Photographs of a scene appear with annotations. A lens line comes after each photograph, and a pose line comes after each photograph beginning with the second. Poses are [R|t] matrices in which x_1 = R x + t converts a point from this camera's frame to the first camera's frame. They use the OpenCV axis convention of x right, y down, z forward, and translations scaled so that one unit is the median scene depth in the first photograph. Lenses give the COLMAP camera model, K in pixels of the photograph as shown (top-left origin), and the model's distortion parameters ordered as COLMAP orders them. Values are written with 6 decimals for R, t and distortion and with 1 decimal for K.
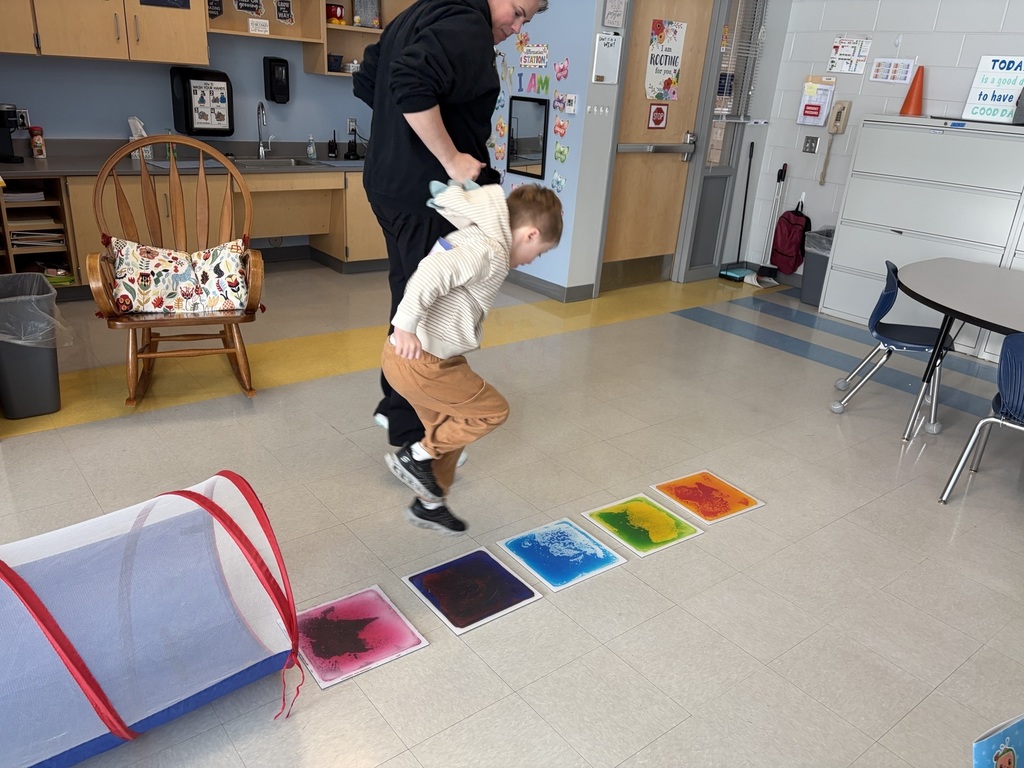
lens RADIAL K [[768.4, 0, 539.8], [0, 768.4, 402.6], [0, 0, 1]] dist [0.043690, -0.034437]
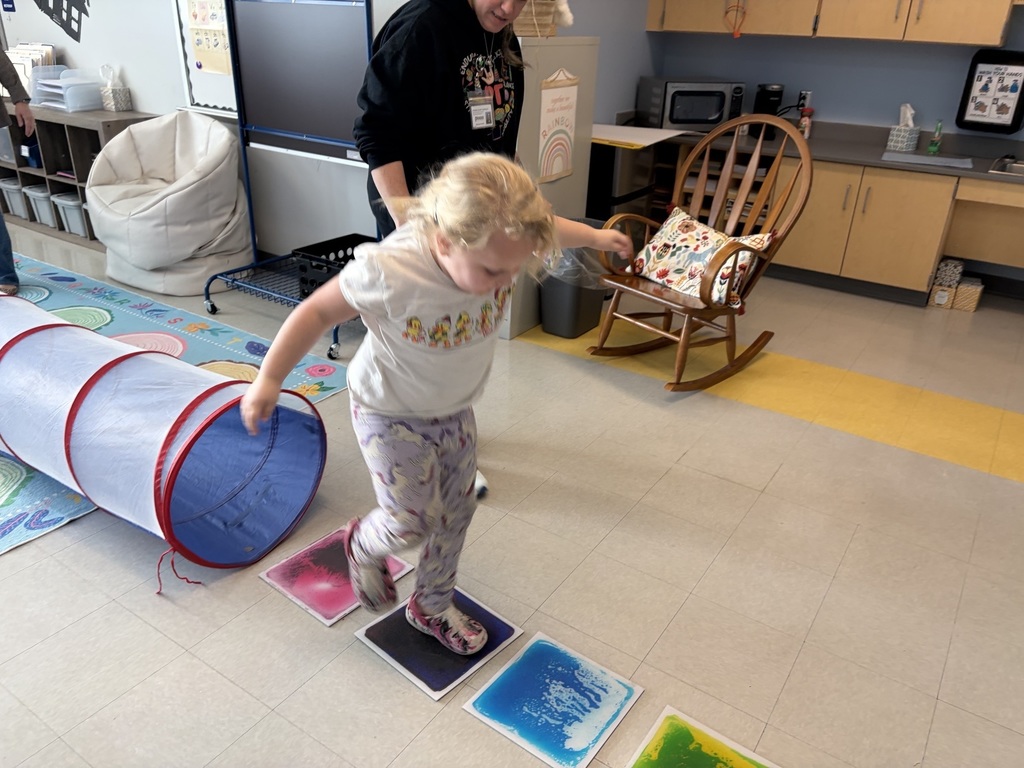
lens RADIAL K [[796.4, 0, 512.0], [0, 796.4, 384.0], [0, 0, 1]] dist [0.099529, -0.120403]
pose [[0.293892, 0.351250, -0.888961, 0.423518], [-0.388526, 0.893633, 0.224649, -0.157001], [0.873313, 0.279362, 0.399101, 0.446490]]
